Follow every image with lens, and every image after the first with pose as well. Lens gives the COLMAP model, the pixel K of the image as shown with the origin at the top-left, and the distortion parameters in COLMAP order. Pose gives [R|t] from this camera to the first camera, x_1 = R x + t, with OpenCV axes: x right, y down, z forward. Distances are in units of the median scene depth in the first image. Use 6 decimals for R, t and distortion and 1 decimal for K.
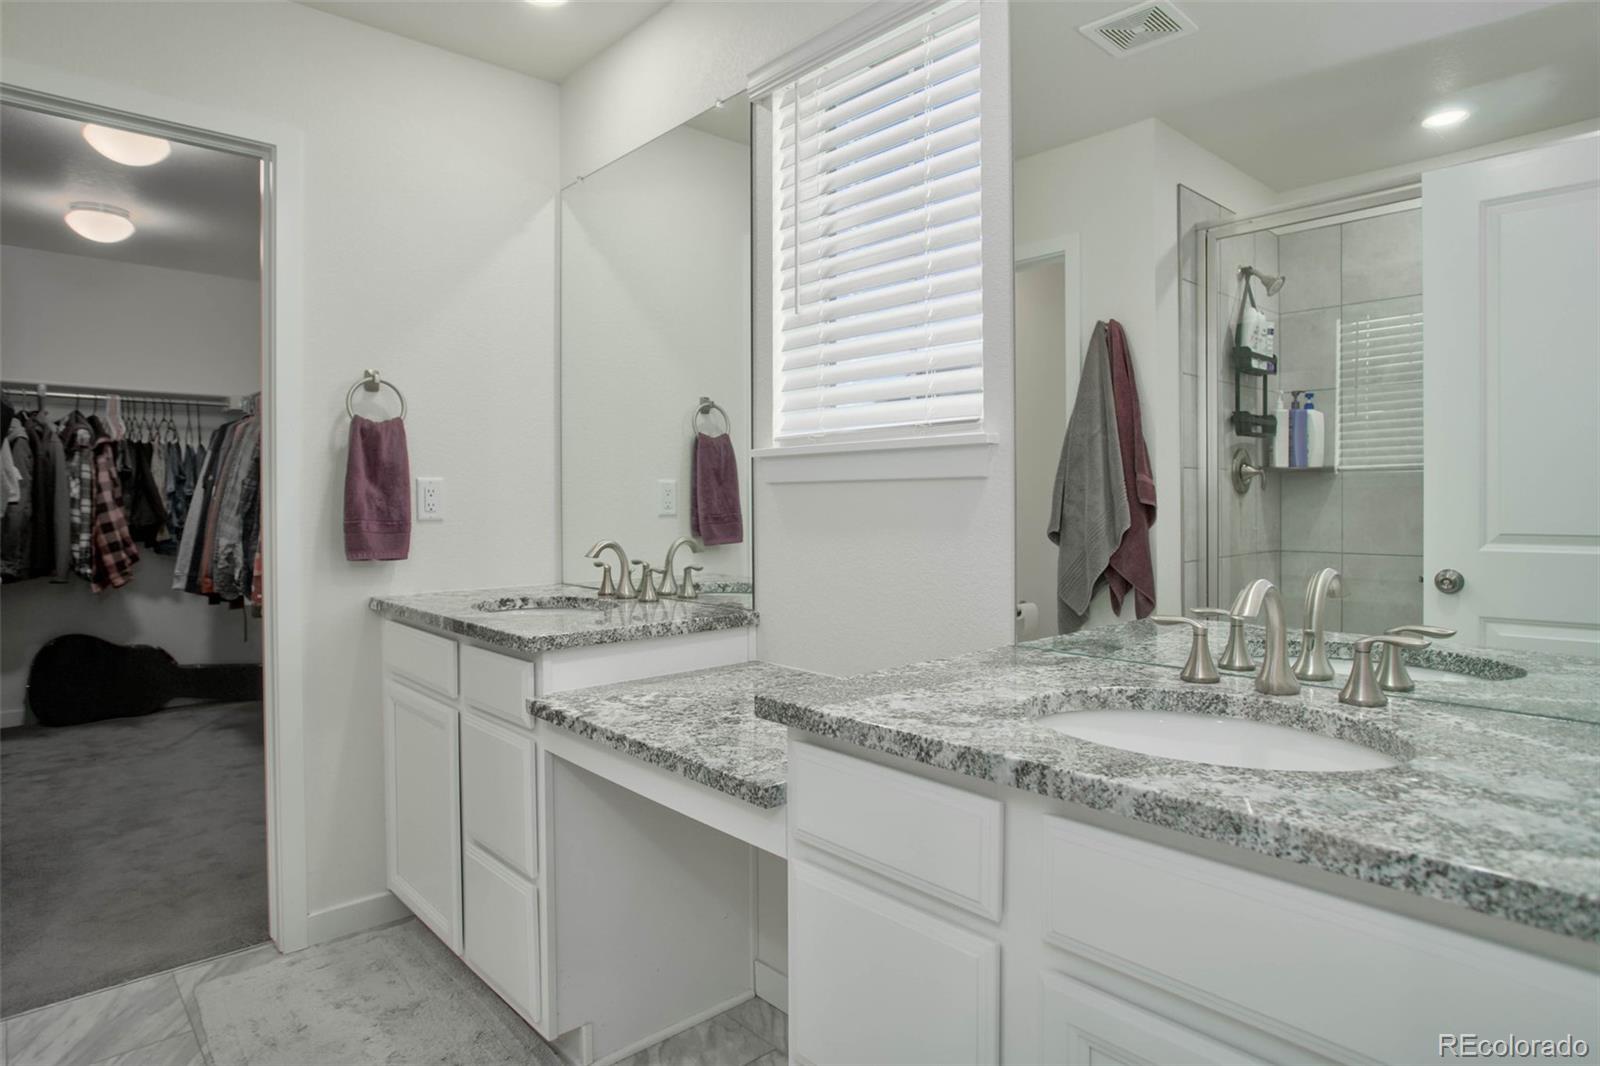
lens RADIAL K [[901.4, 0, 807.9], [0, 901.4, 495.1], [0, 0, 1]] dist [-0.001581, -0.000811]
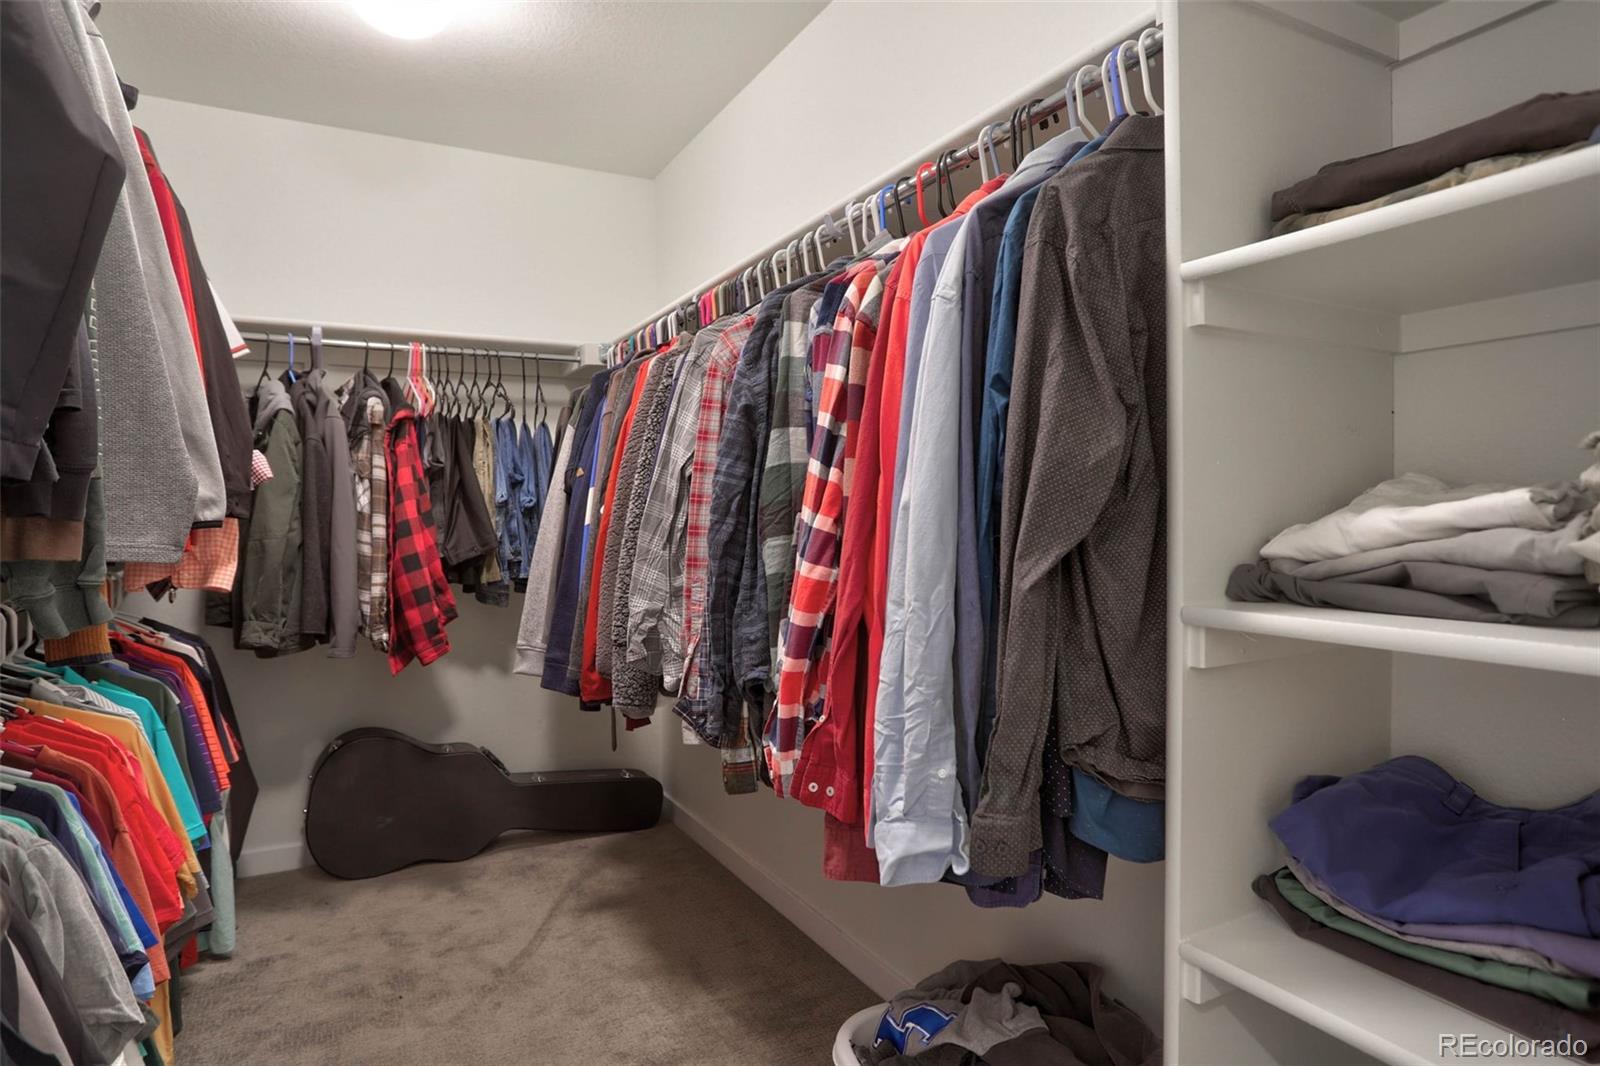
lens RADIAL K [[793.5, 0, 801.8], [0, 793.5, 508.0], [0, 0, 1]] dist [-0.076079, 0.033176]
pose [[0.983175, -0.010550, -0.182362, -0.434017], [0.010506, 0.999944, -0.001208, 0.003682], [0.182365, -0.000728, 0.983231, 0.545972]]
